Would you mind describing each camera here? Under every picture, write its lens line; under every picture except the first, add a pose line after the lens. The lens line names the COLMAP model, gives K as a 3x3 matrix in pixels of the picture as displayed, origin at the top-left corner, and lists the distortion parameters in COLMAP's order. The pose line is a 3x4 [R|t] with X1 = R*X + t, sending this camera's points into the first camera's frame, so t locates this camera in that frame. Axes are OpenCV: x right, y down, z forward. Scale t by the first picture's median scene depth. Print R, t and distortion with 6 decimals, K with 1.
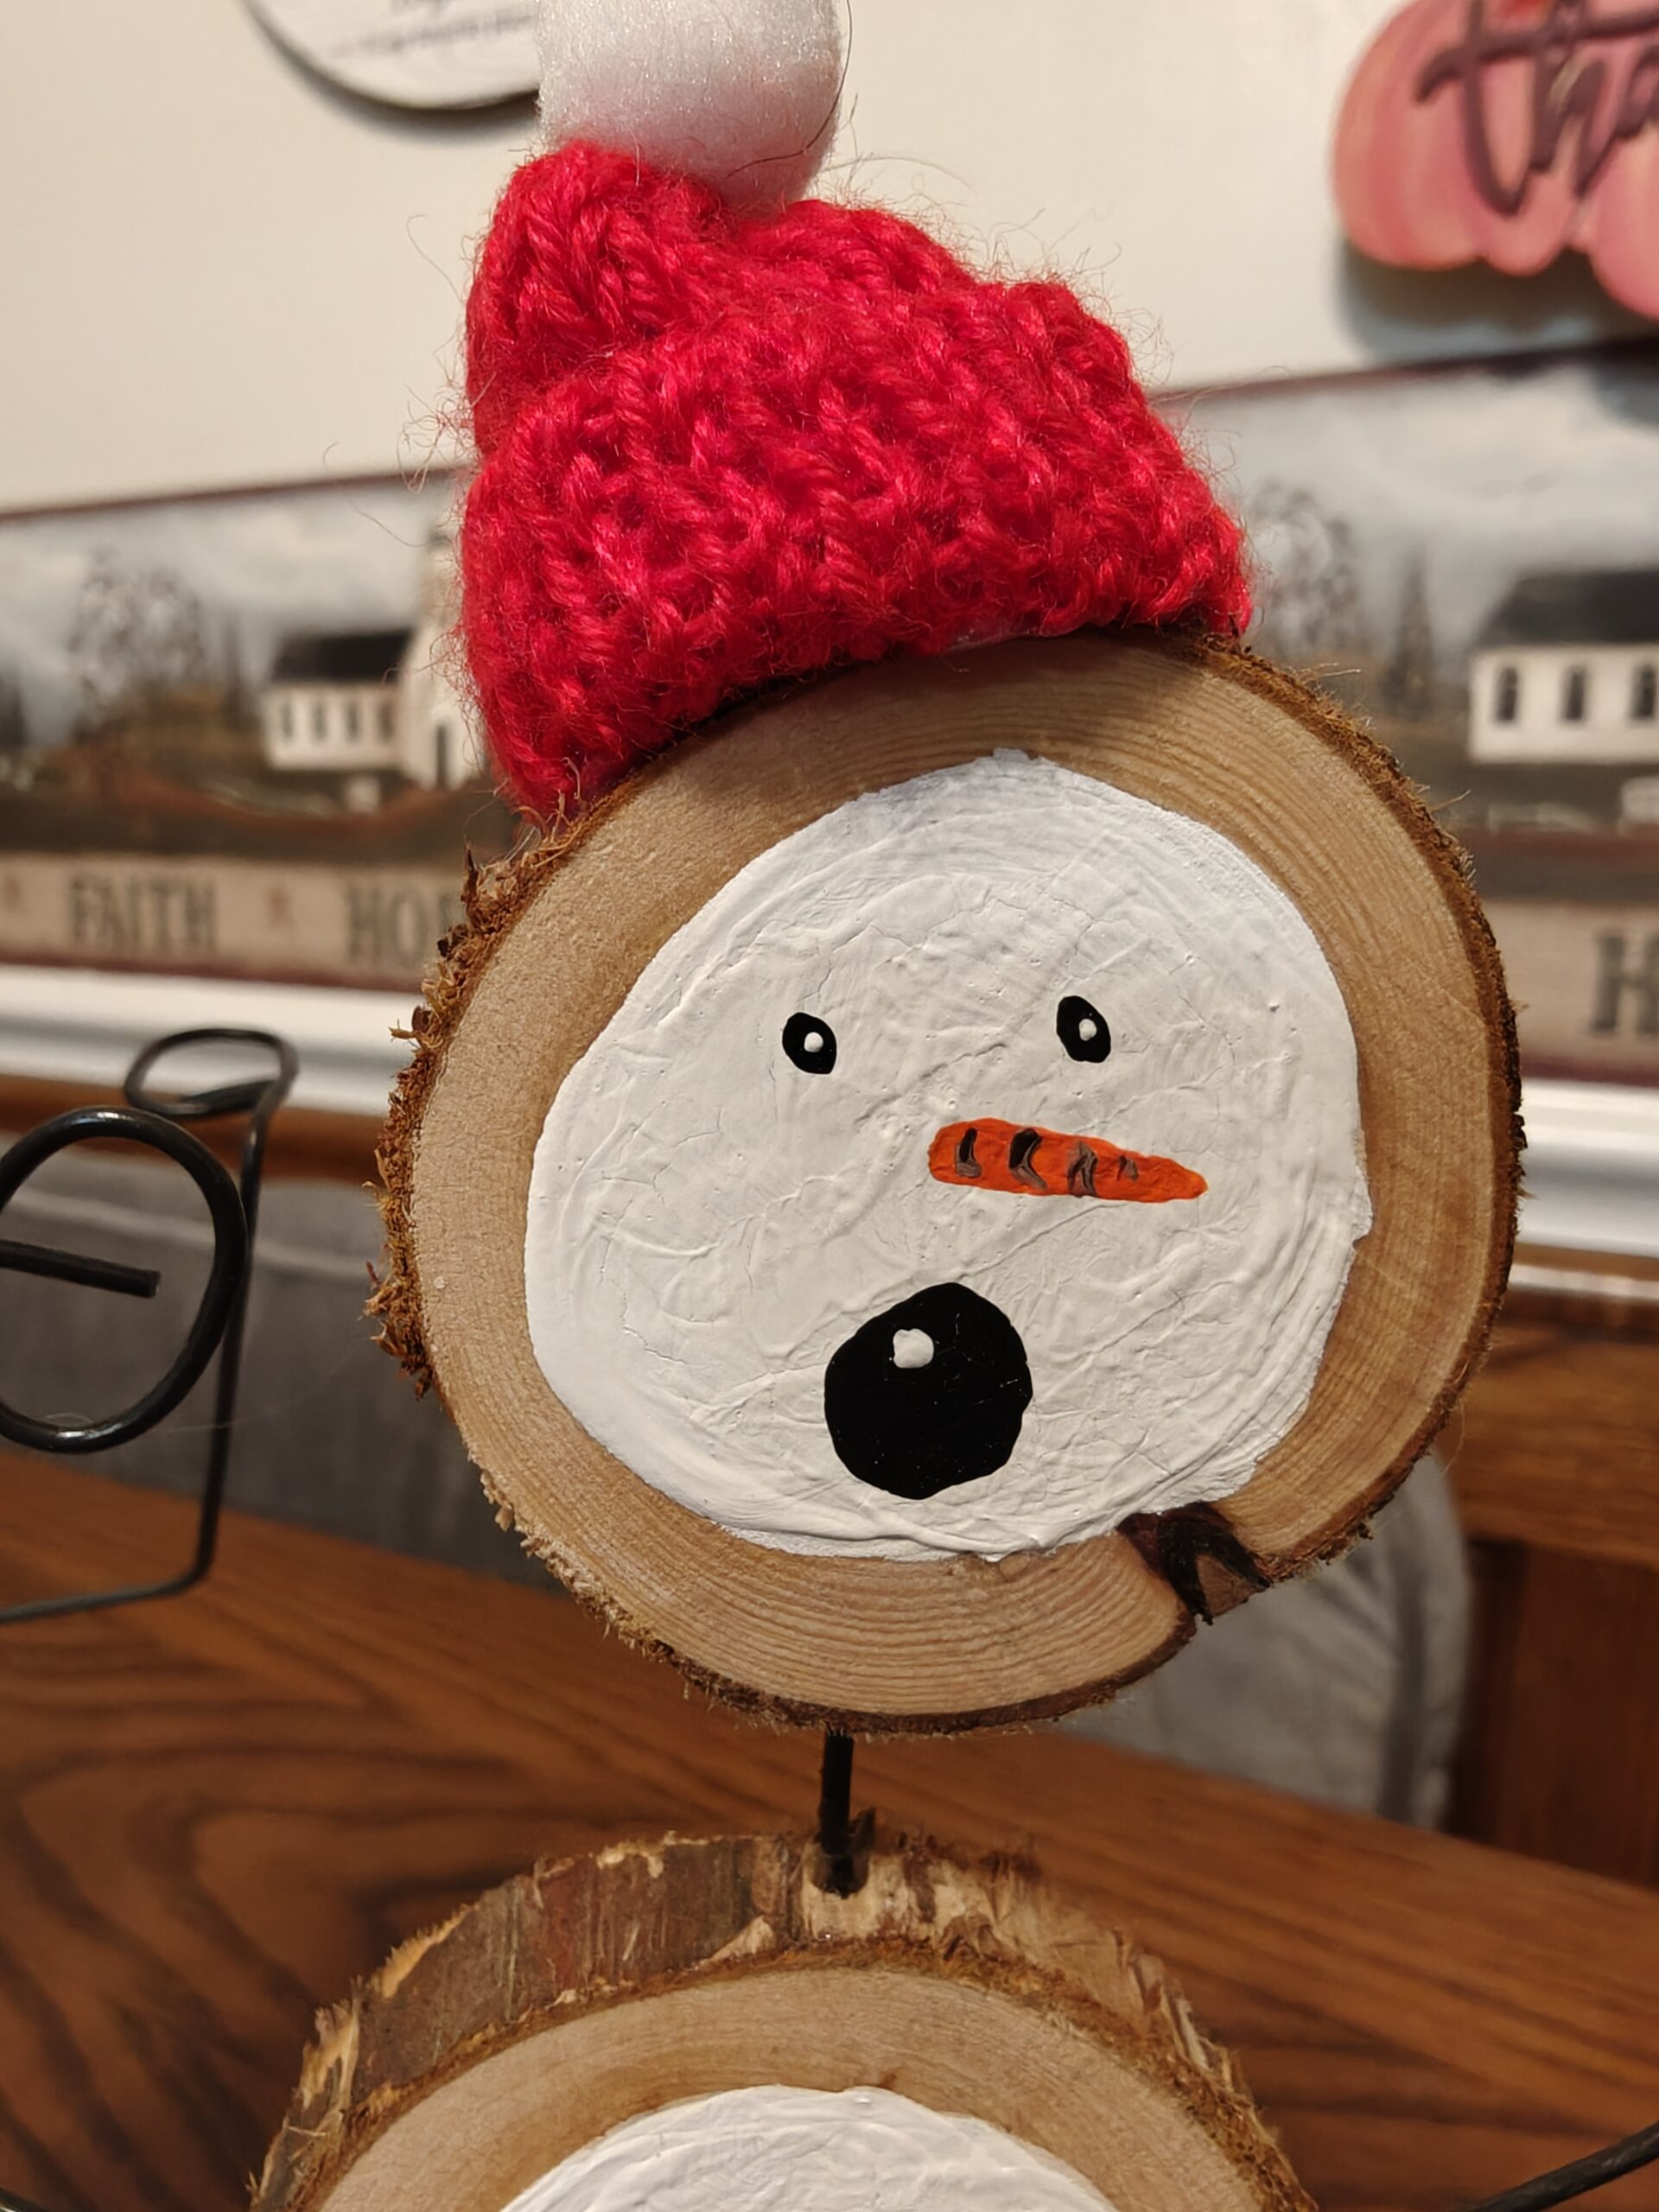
lens RADIAL K [[1465.3, 0, 807.3], [0, 1465.3, 1074.7], [0, 0, 1]] dist [-0.007628, -0.012124]
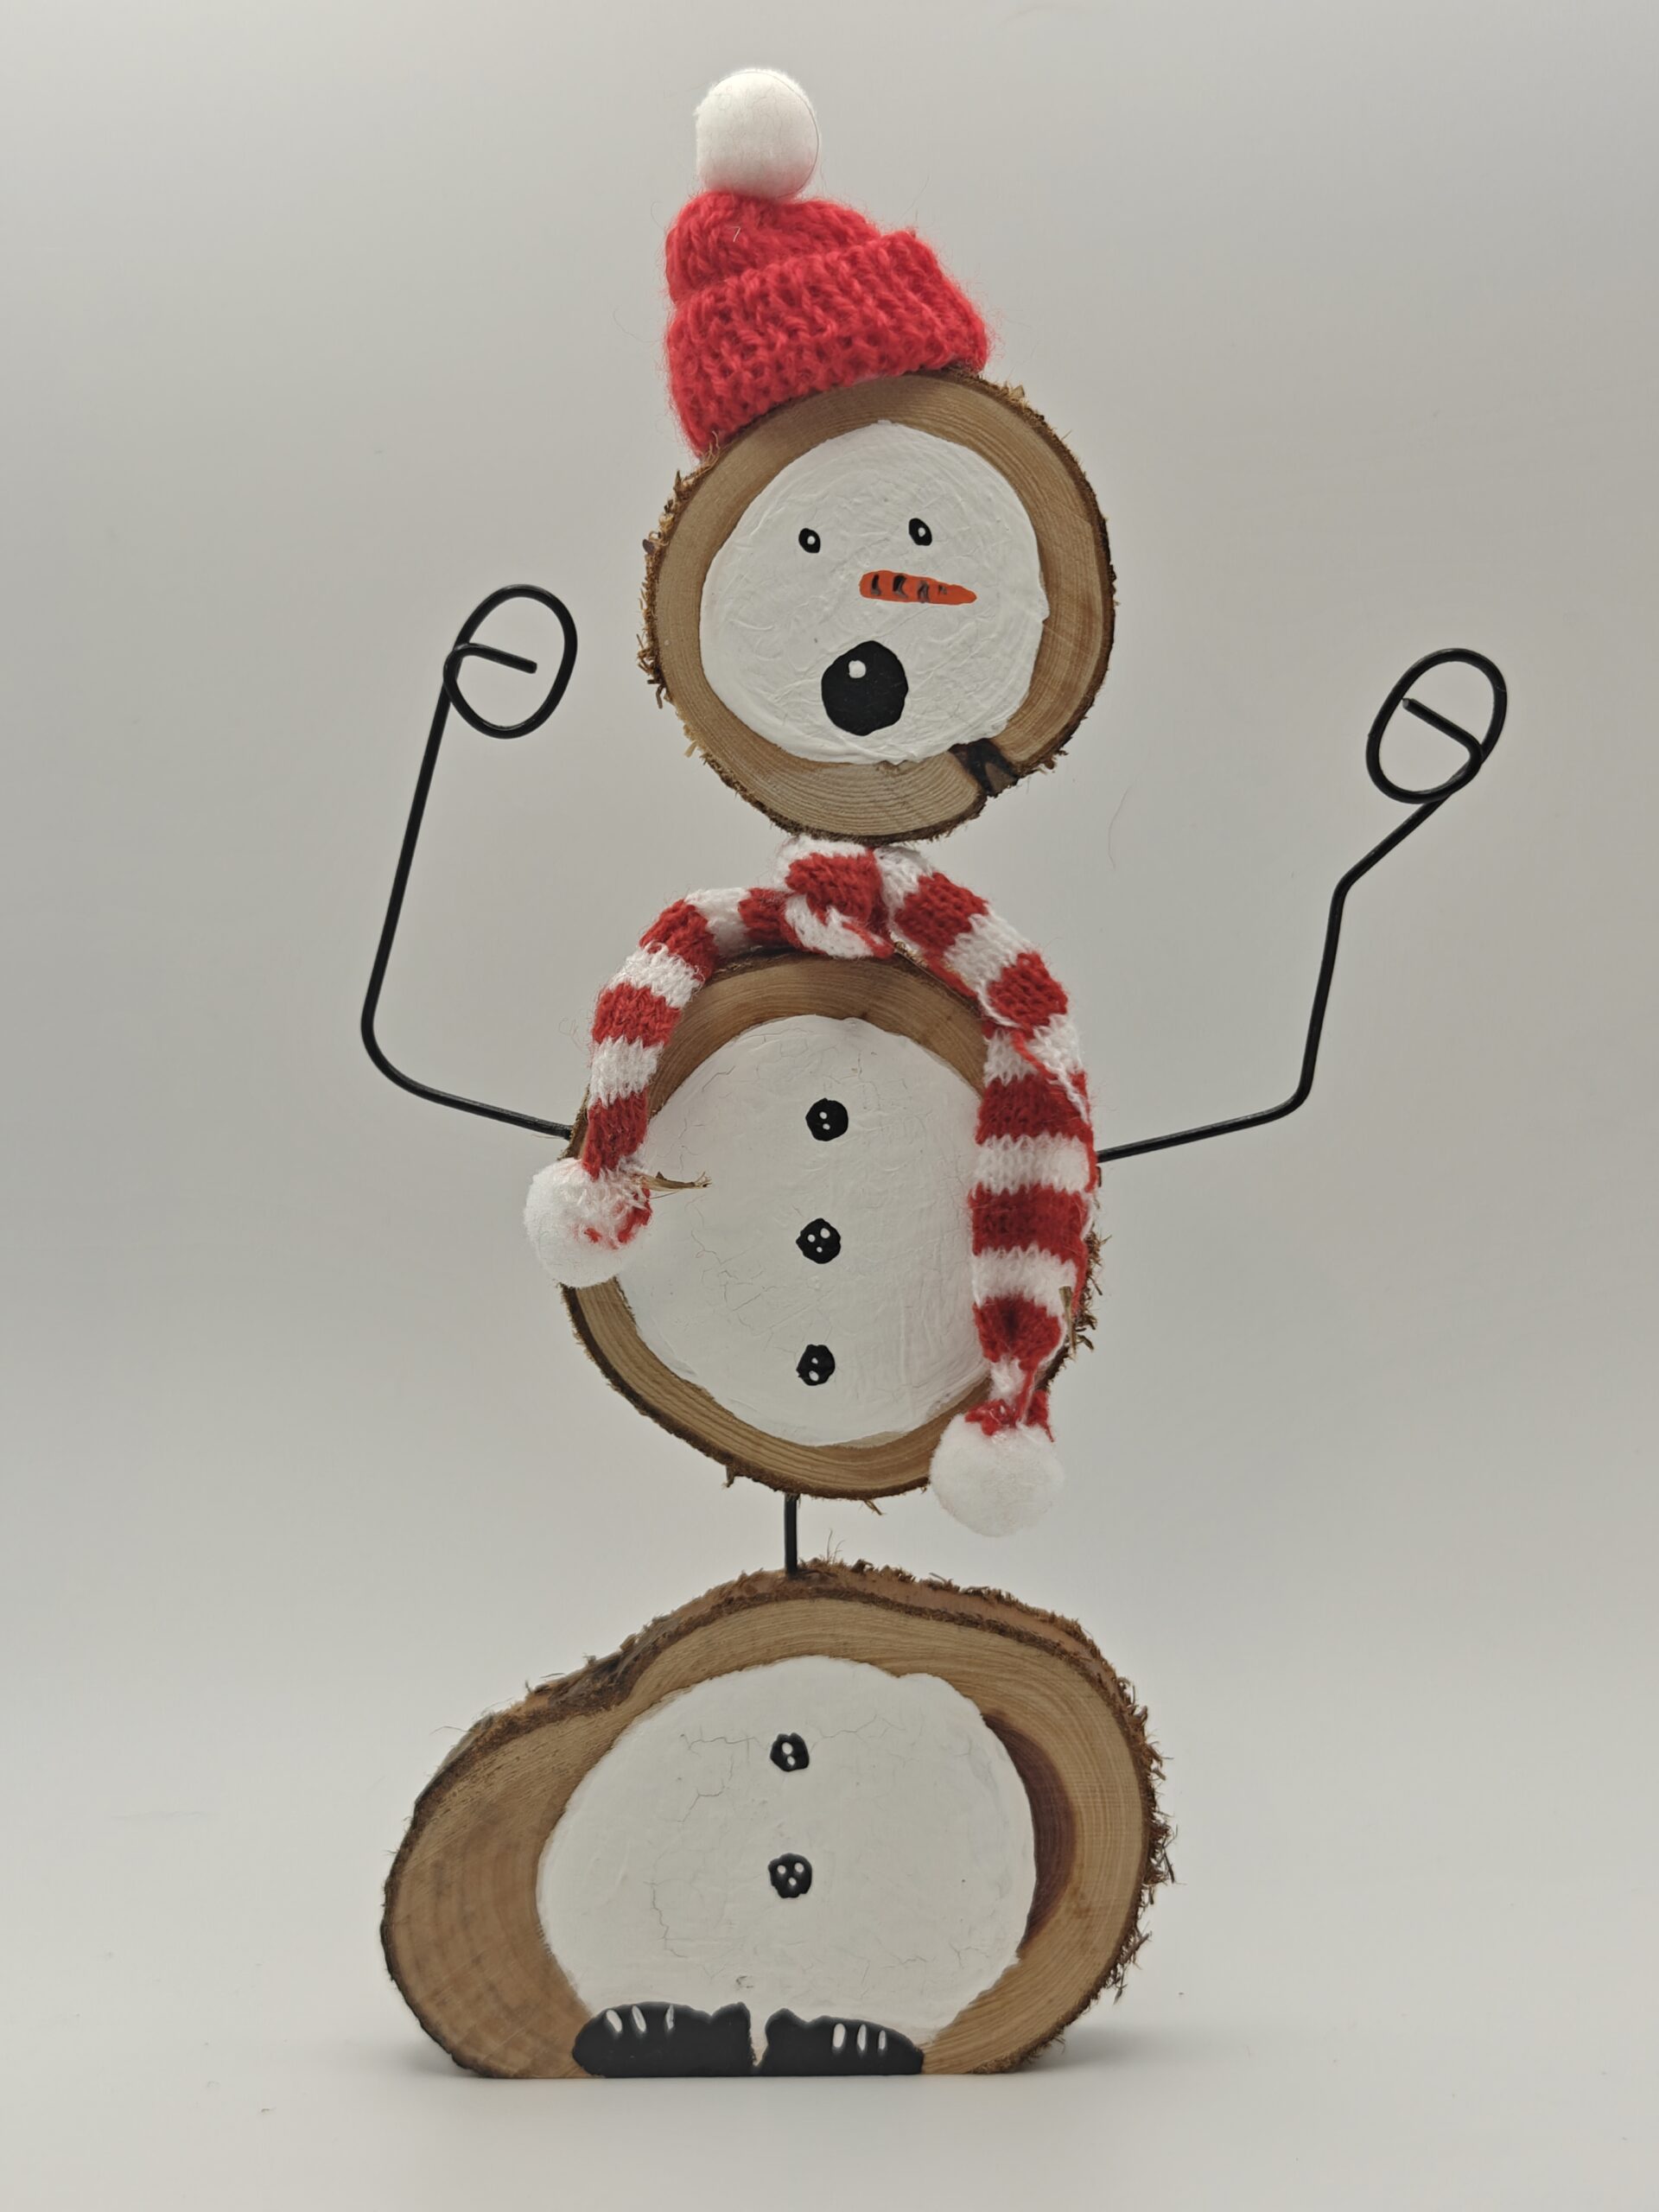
lens RADIAL K [[3075.7, 0, 833.2], [0, 3075.7, 1119.4], [0, 0, 1]] dist [0.036904, 0.000000]
pose [[0.997066, -0.023470, -0.072855, 0.396870], [0.026179, 0.998992, 0.036462, 0.765484], [0.071925, -0.038263, 0.996676, -4.232247]]
